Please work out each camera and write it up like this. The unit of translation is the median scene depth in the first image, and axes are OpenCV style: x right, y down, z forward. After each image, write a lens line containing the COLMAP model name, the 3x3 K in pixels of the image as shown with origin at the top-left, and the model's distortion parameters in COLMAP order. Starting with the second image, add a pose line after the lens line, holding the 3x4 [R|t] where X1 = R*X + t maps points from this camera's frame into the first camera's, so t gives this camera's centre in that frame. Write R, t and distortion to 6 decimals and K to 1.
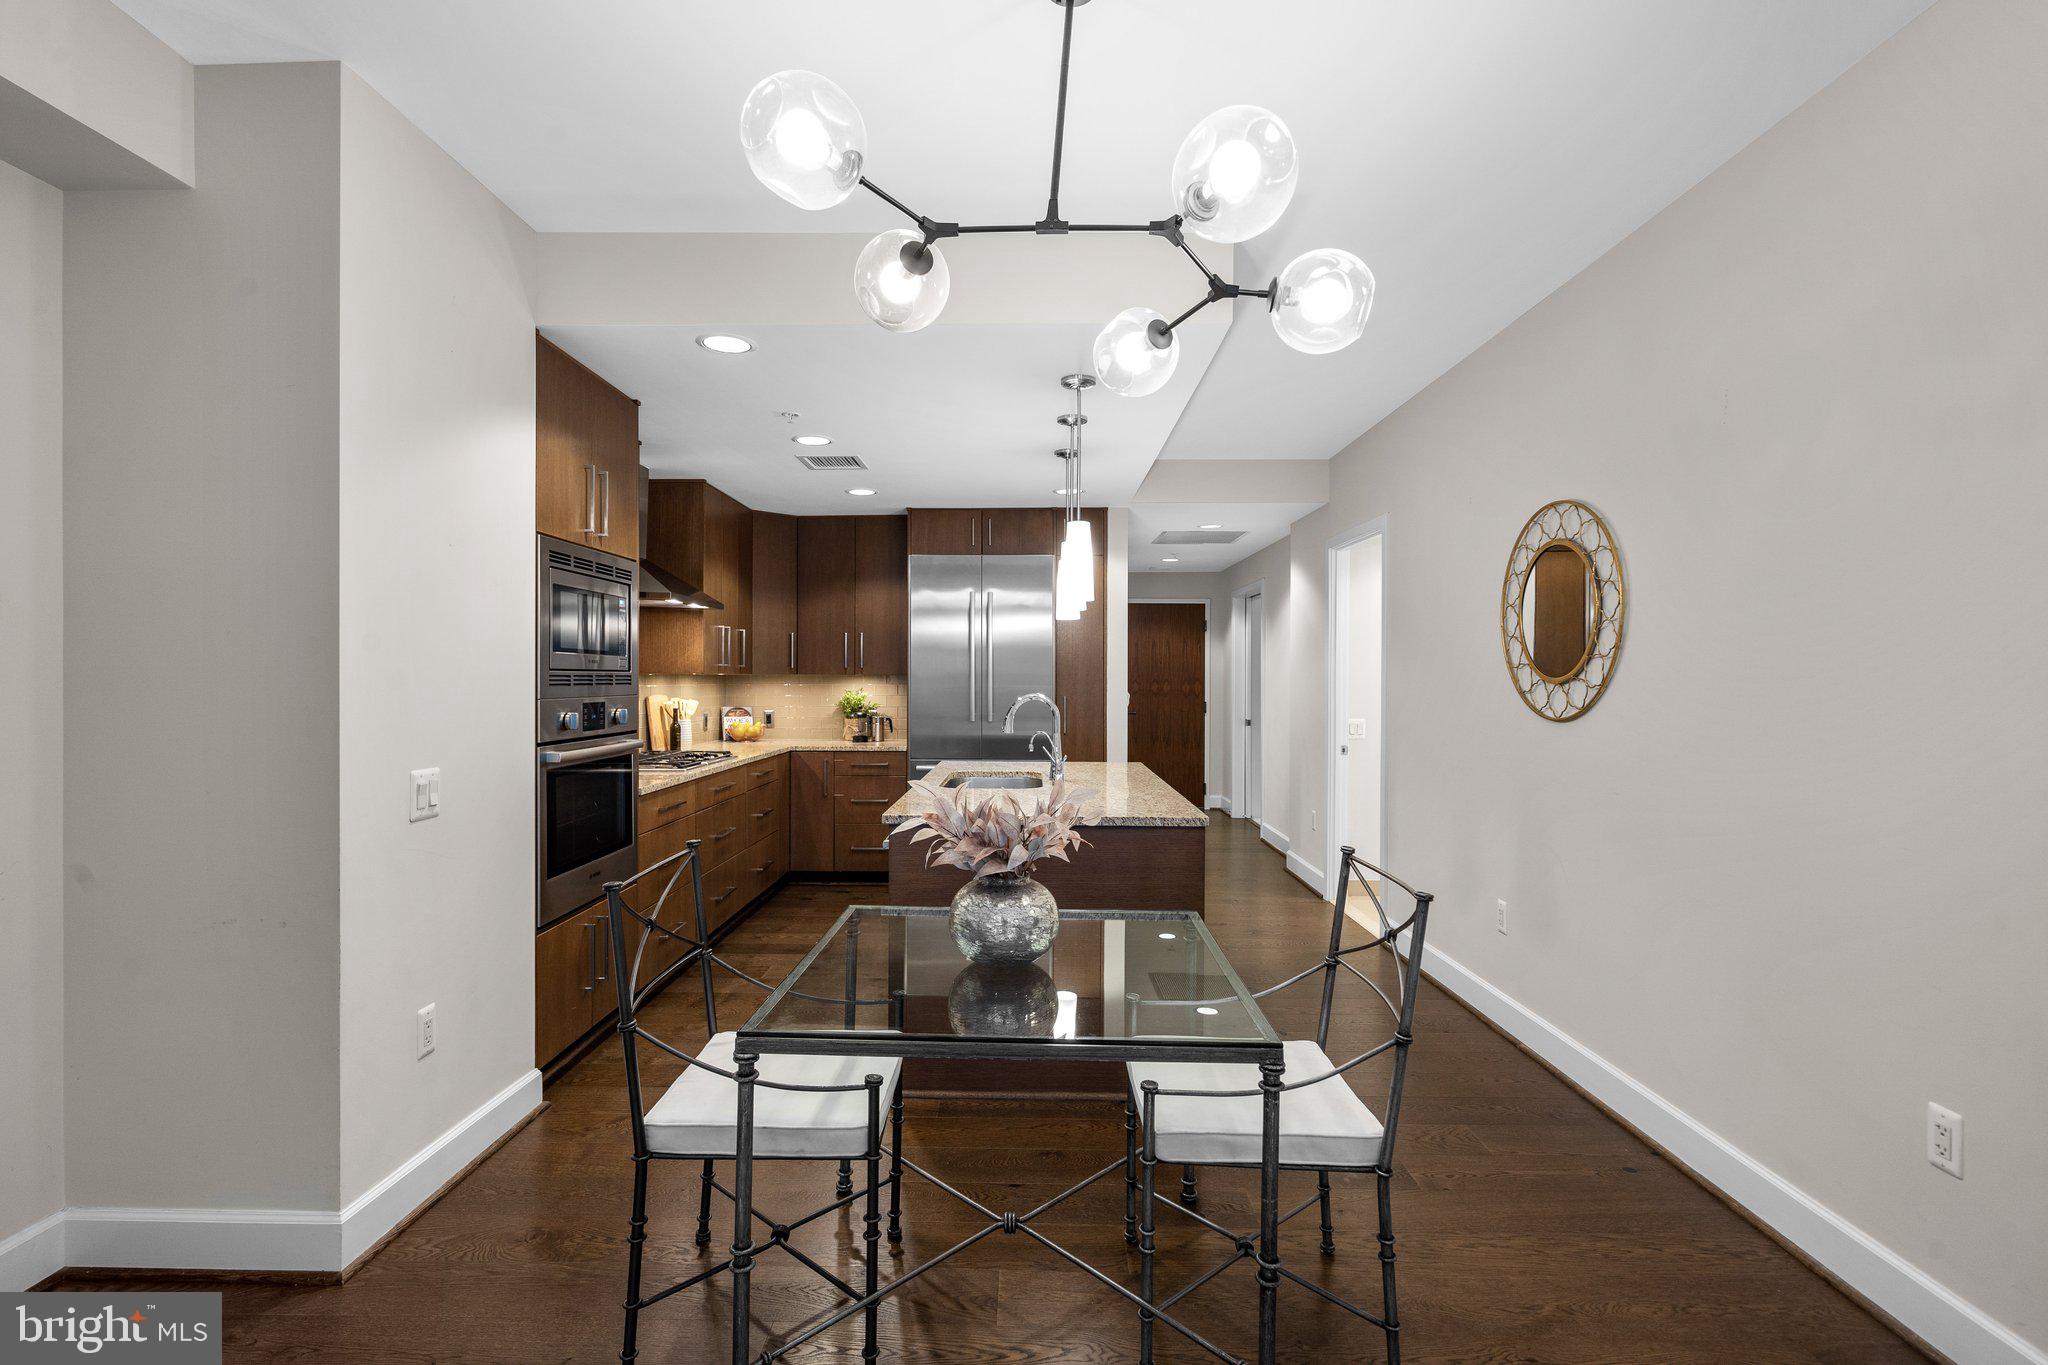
lens RADIAL K [[956.7, 0, 1016.7], [0, 956.7, 672.4], [0, 0, 1]] dist [-0.002805, 0.002586]
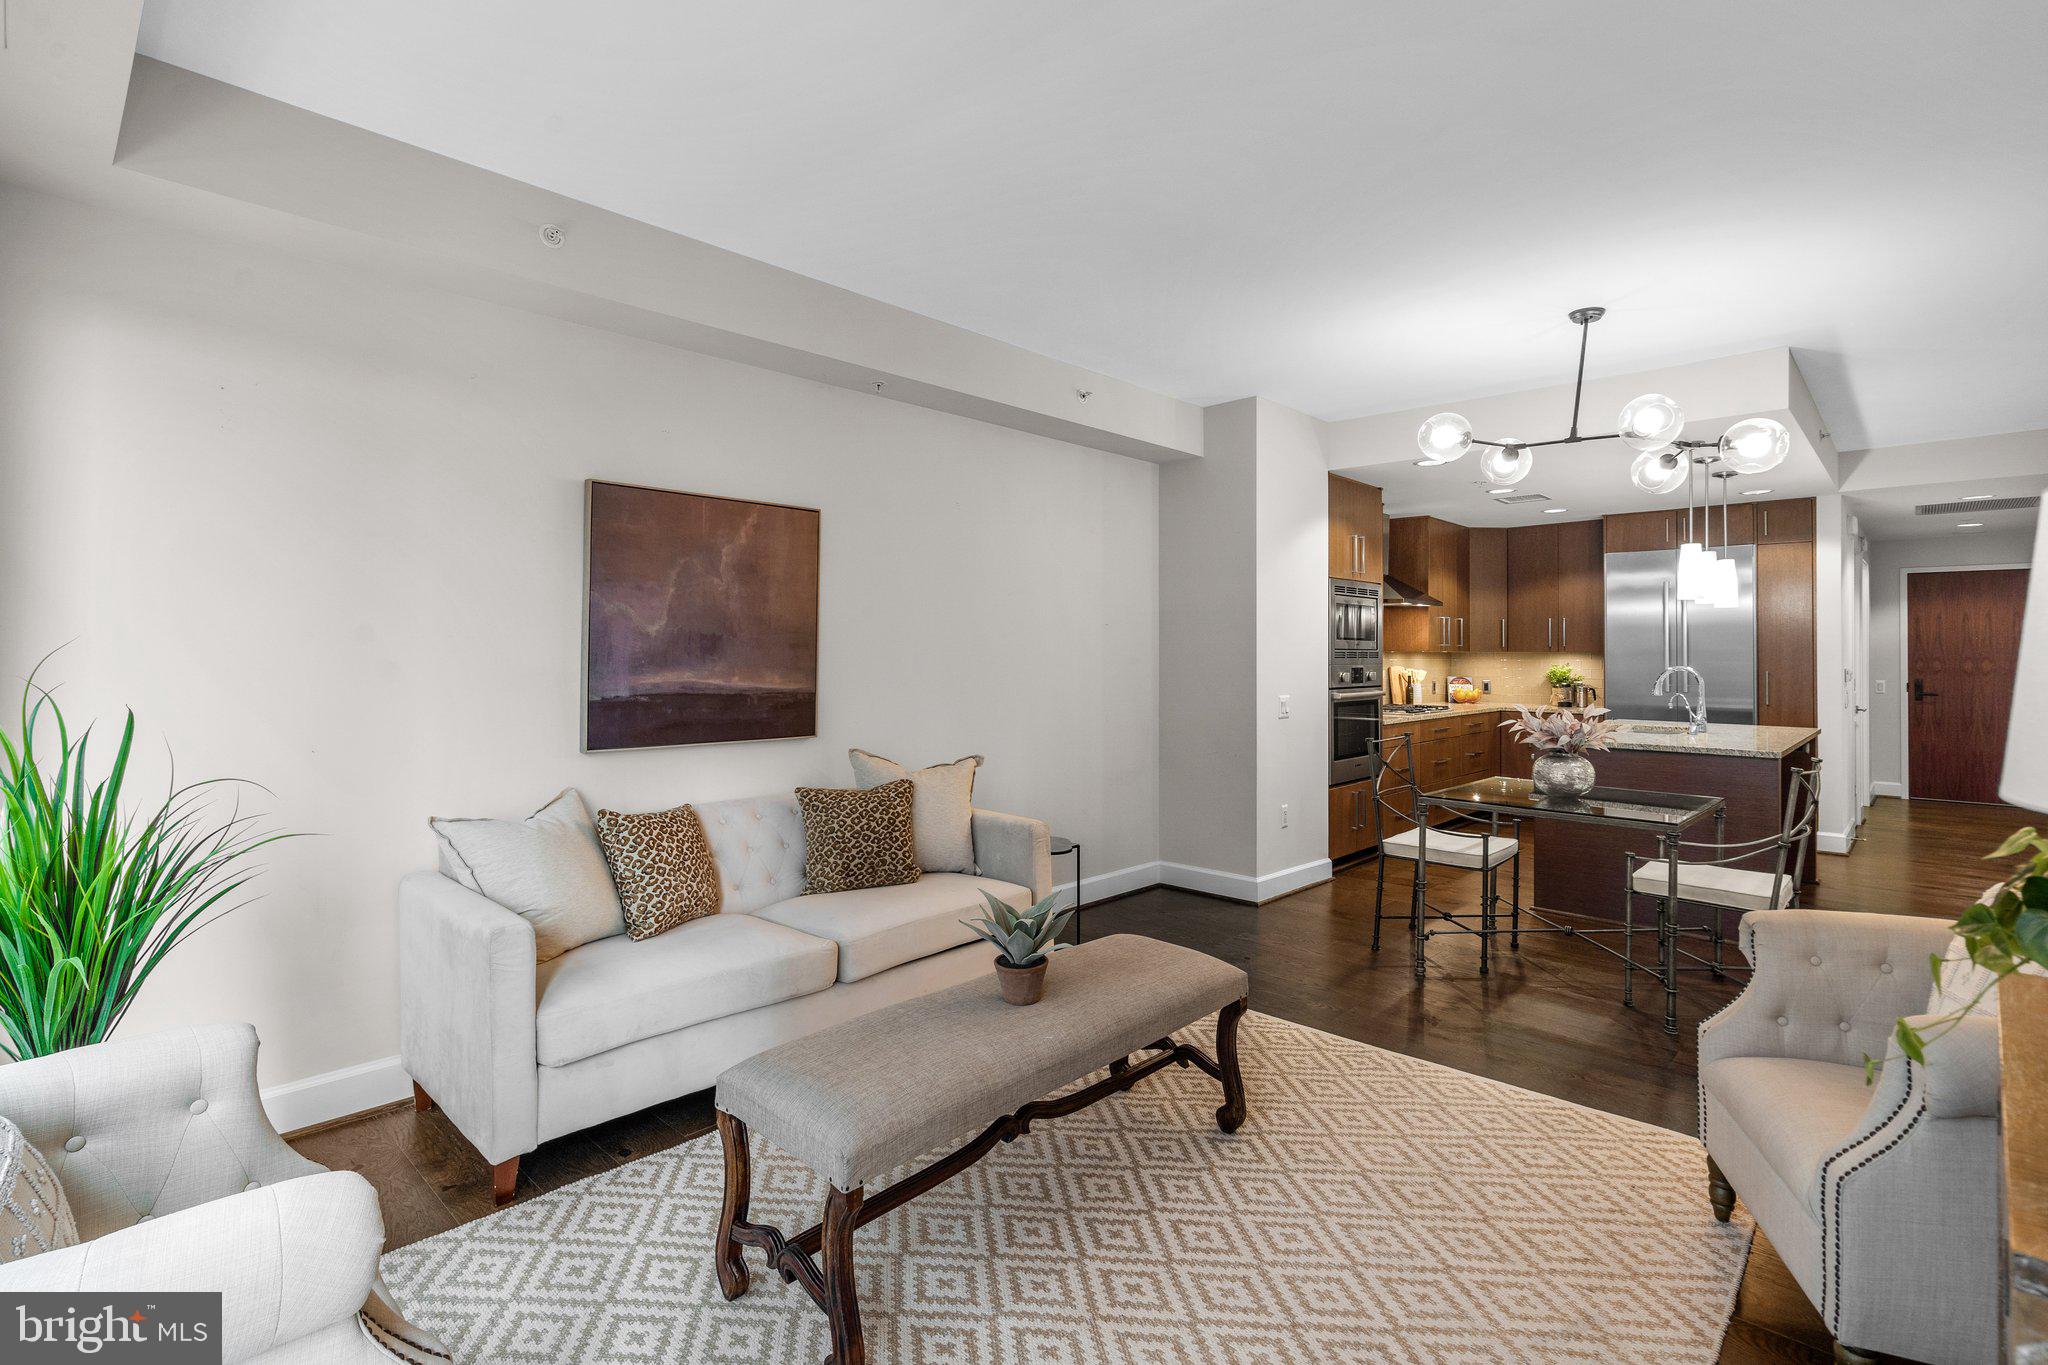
lens RADIAL K [[956.7, 0, 1011.8], [0, 956.7, 644.9], [0, 0, 1]] dist [-0.002805, 0.002586]
pose [[0.730875, -0.006084, -0.682485, 0.192753], [0.002687, 0.999978, -0.006037, -0.001302], [0.682506, 0.002579, 0.730875, -0.470386]]
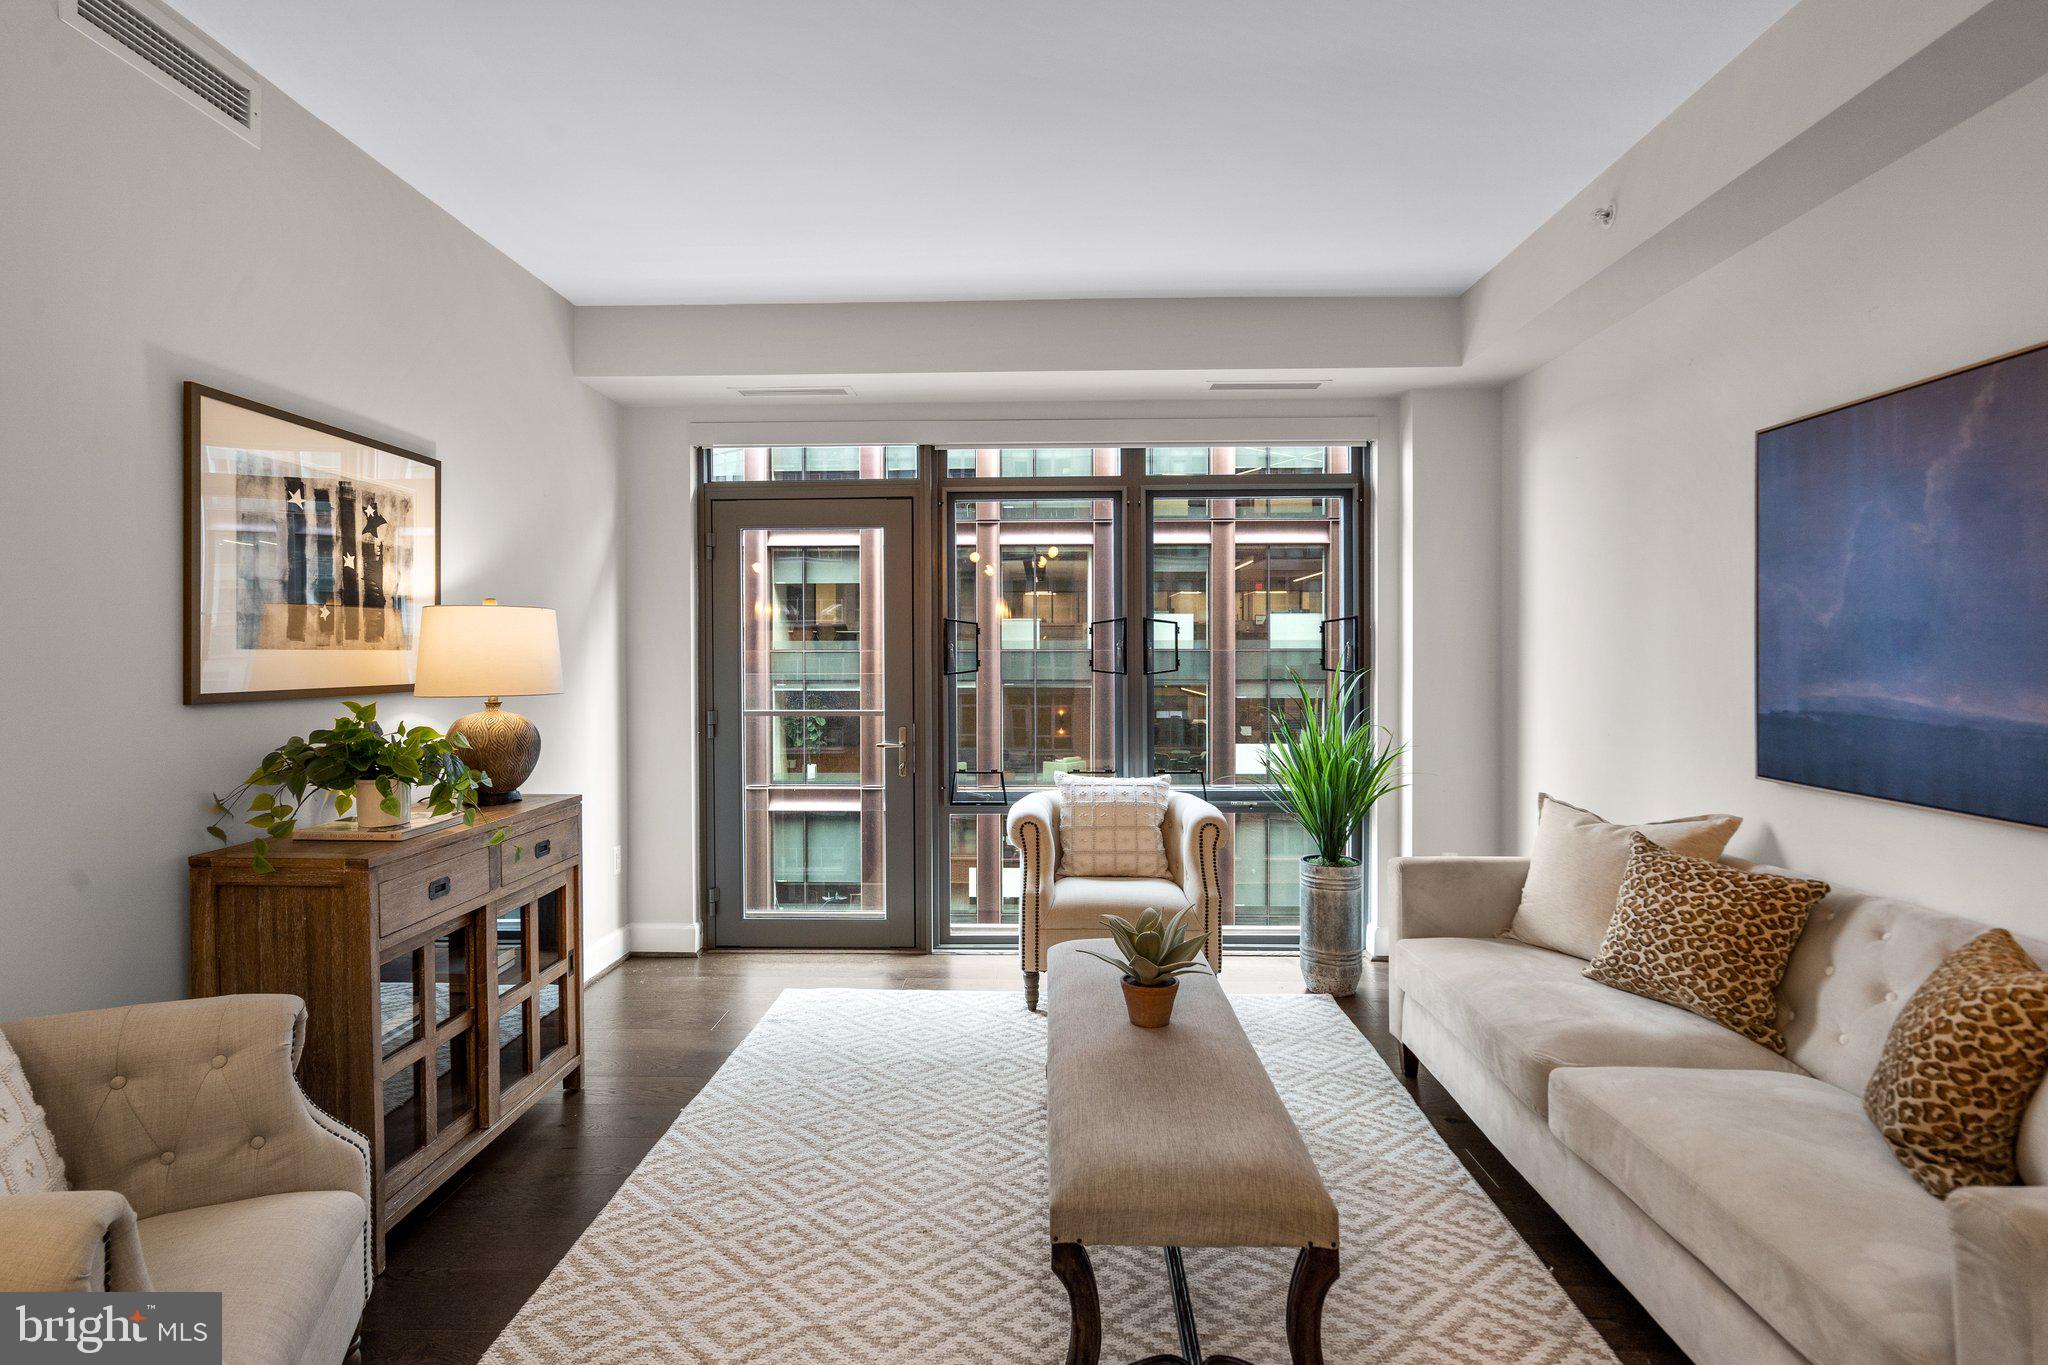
lens RADIAL K [[956.7, 0, 1023.7], [0, 956.7, 664.0], [0, 0, 1]] dist [-0.002805, 0.002586]
pose [[-1.000000, 0.000103, -0.000459, -0.047425], [0.000100, 0.999982, 0.005940, 0.002172], [0.000459, 0.005940, -0.999982, 0.256957]]
